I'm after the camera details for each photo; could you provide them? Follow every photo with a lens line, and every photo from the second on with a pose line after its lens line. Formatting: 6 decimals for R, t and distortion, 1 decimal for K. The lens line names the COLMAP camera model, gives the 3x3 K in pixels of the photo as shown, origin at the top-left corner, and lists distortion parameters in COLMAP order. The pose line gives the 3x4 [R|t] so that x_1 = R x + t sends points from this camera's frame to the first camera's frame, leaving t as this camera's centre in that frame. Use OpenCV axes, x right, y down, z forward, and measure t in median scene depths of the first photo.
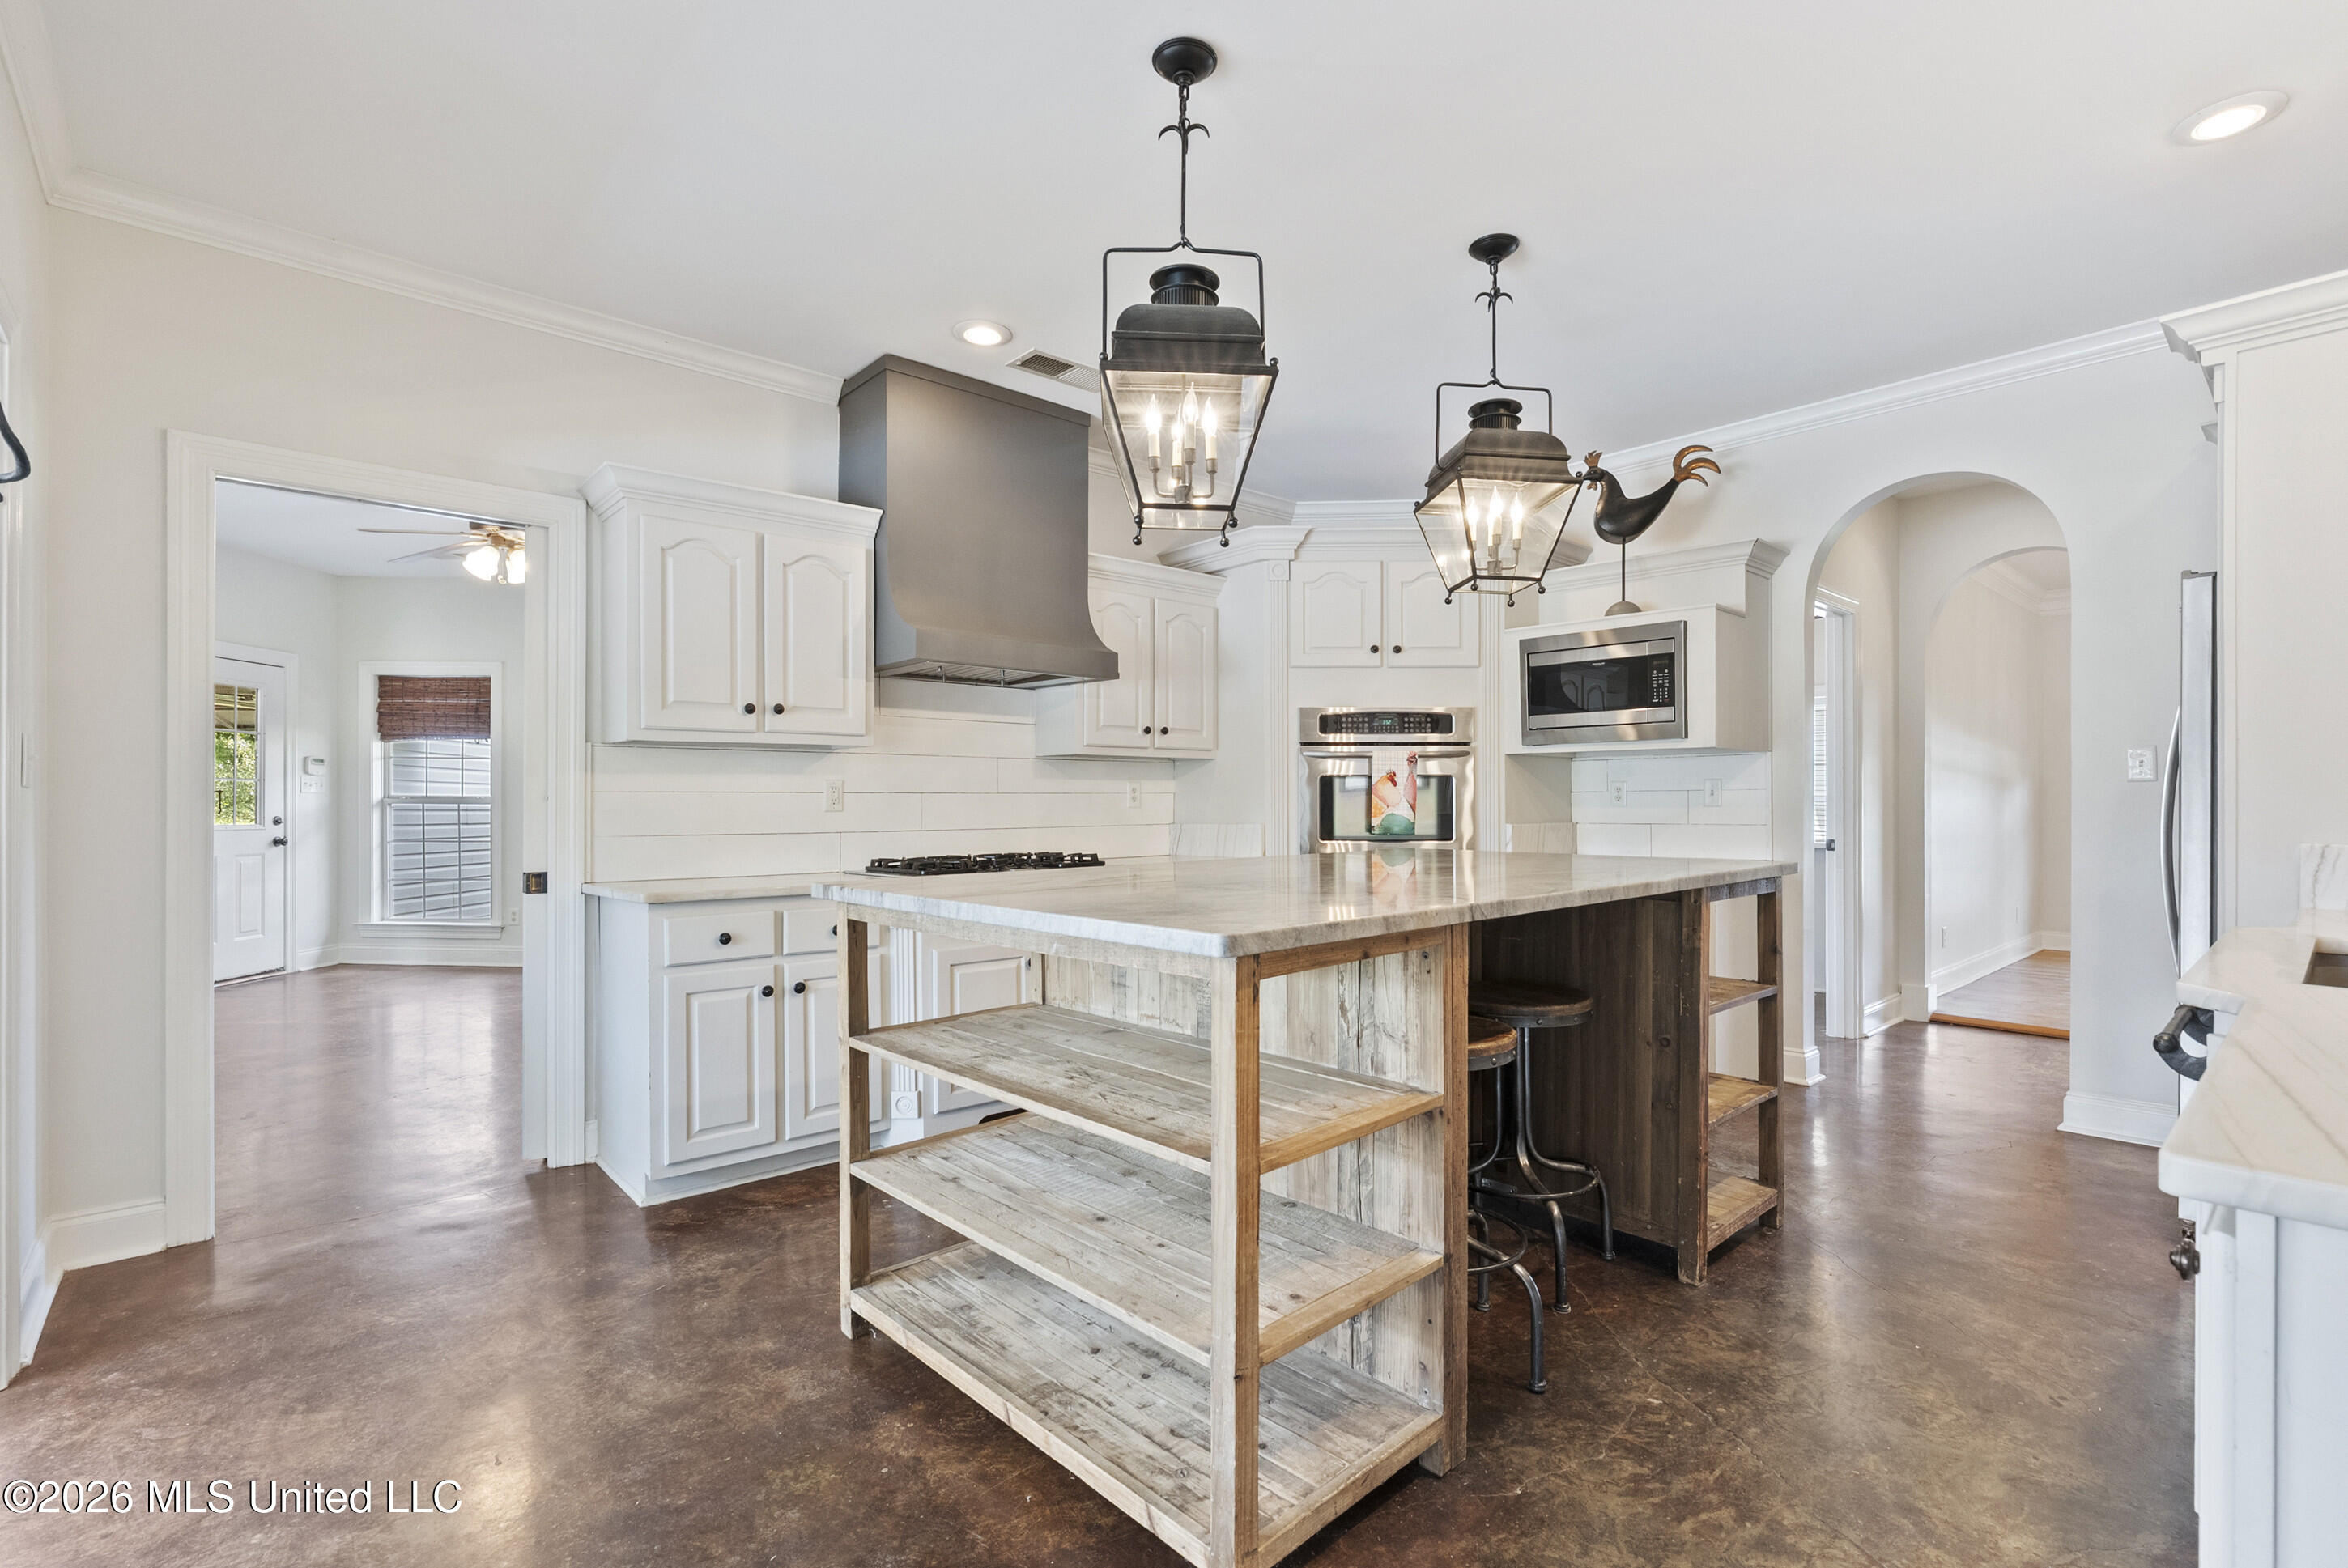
lens RADIAL K [[1067.6, 0, 1166.6], [0, 1067.6, 796.3], [0, 0, 1]] dist [-0.003169, 0.001065]
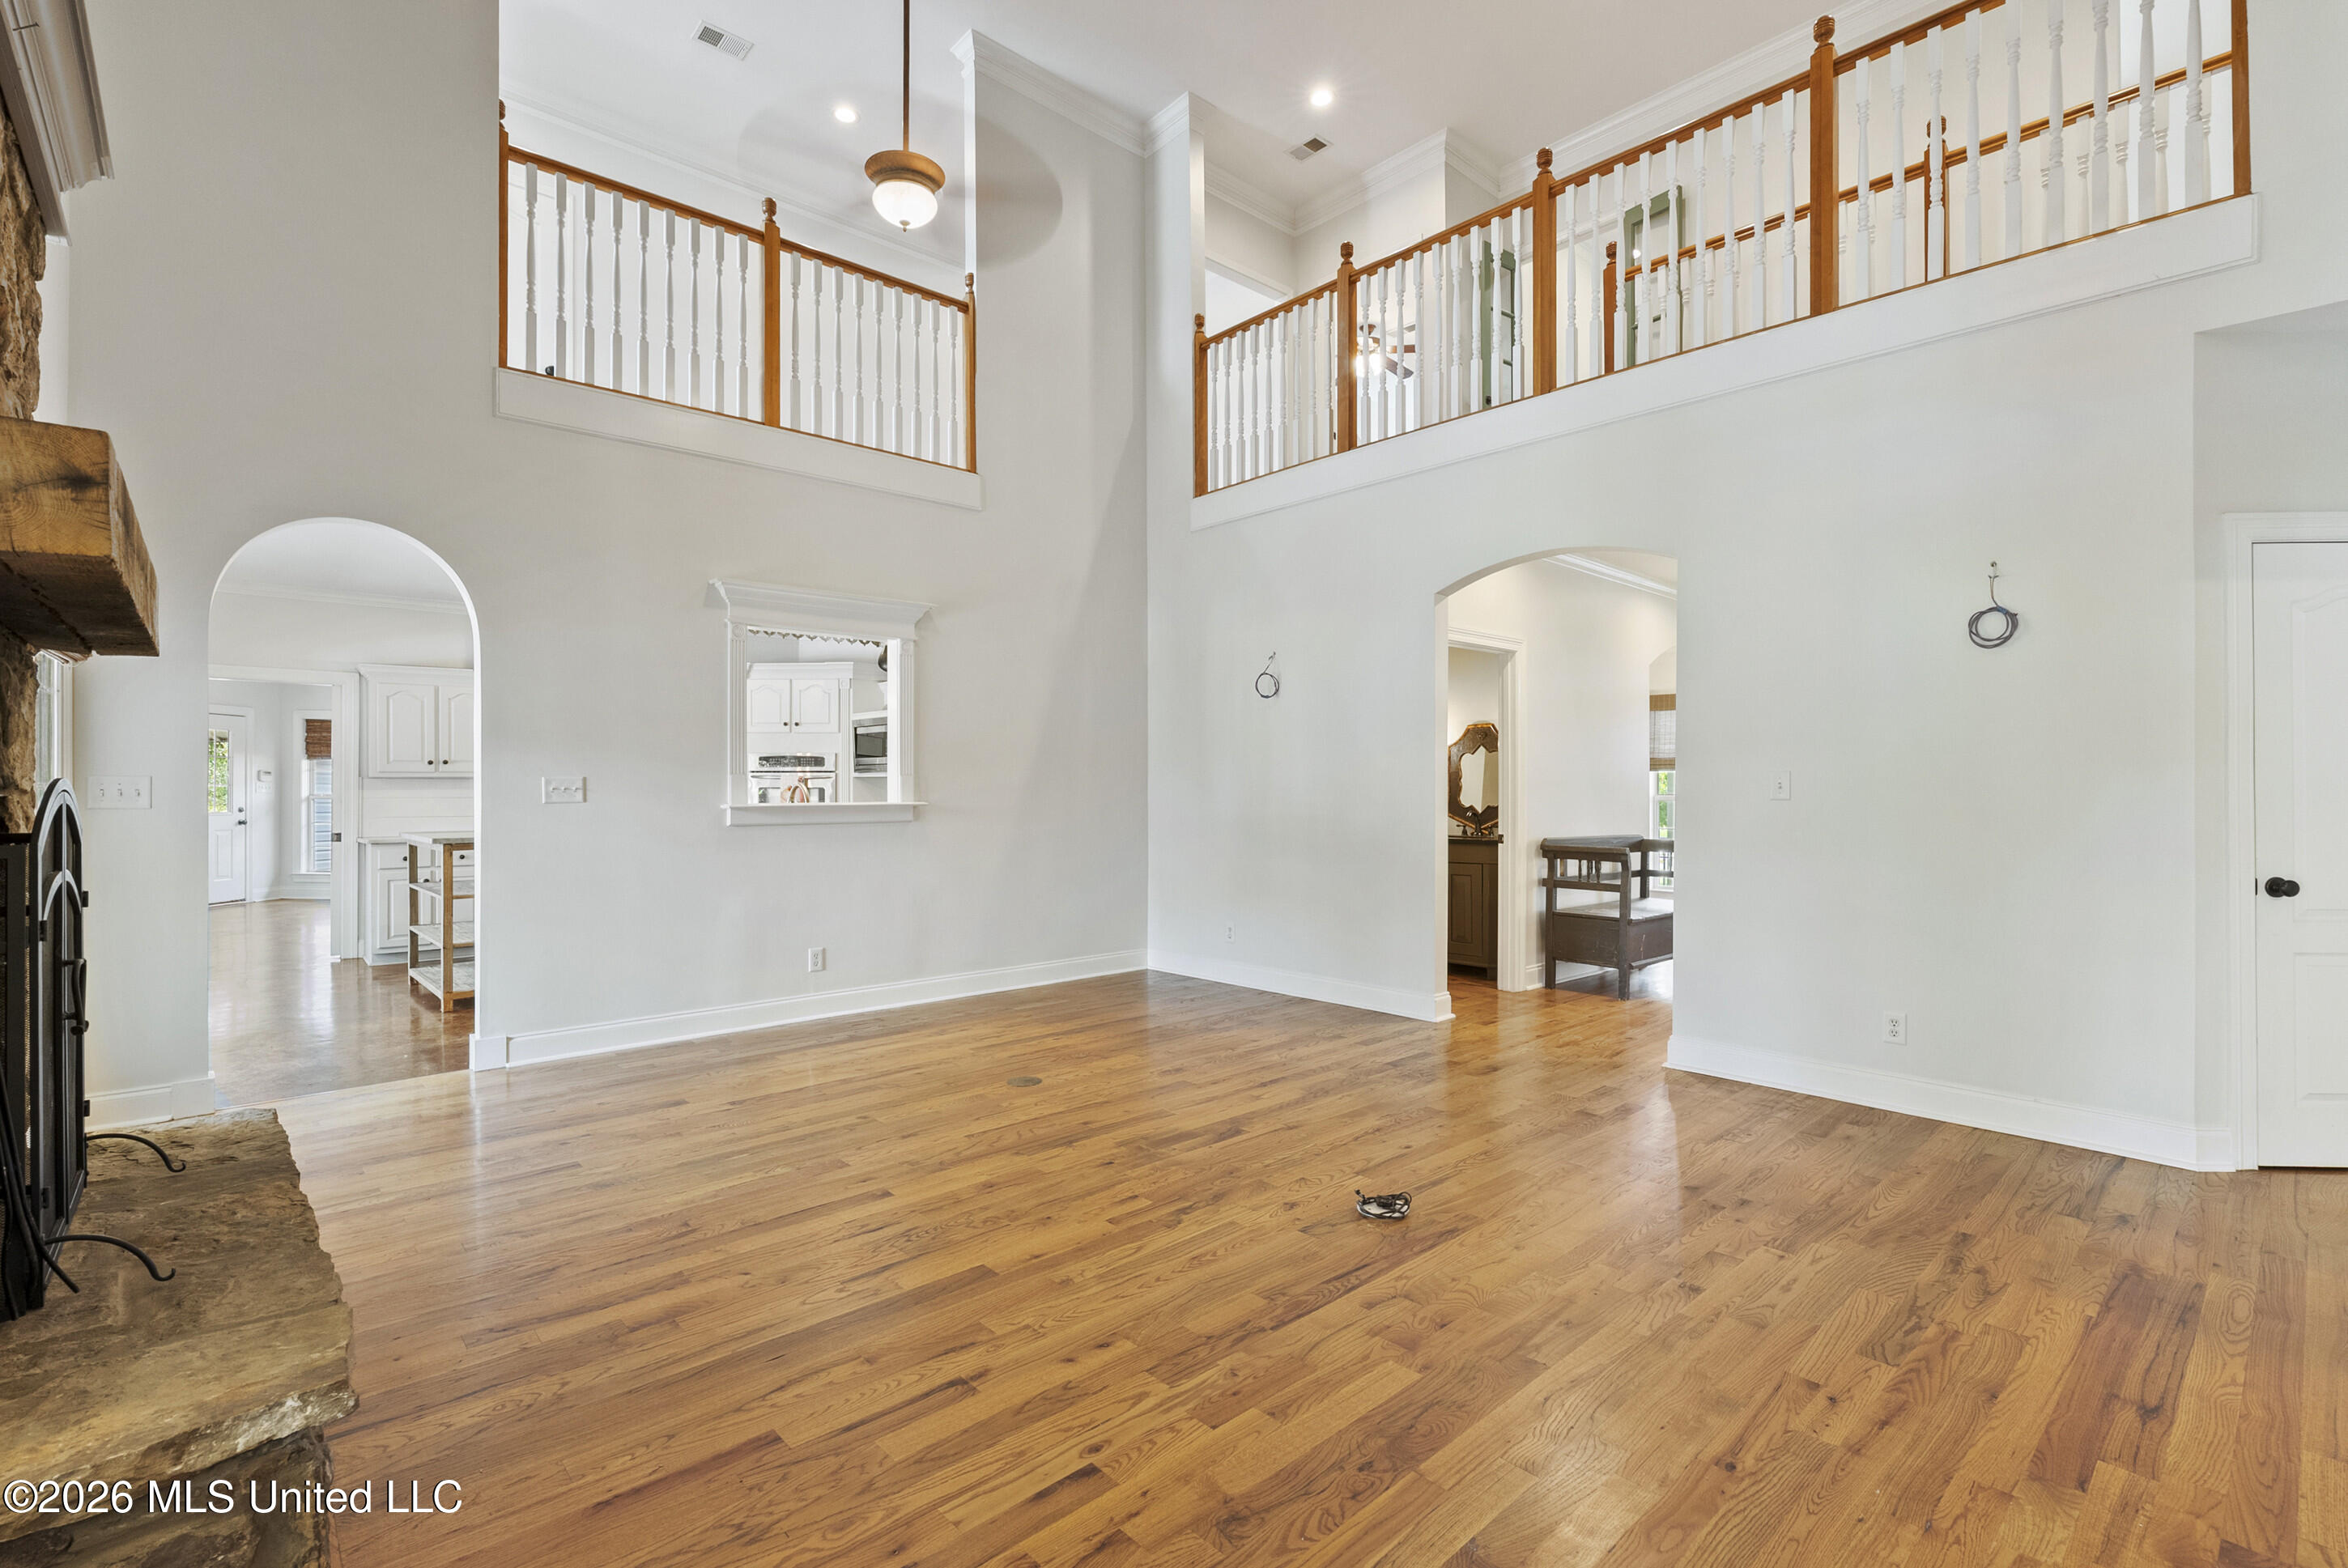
lens RADIAL K [[1067.6, 0, 1176.4], [0, 1067.6, 782.2], [0, 0, 1]] dist [-0.003169, 0.001065]
pose [[0.999979, 0.000511, 0.006509, 0.602755], [-0.000510, 1.000000, -0.000192, -0.019743], [-0.006509, 0.000189, 0.999979, -0.658966]]
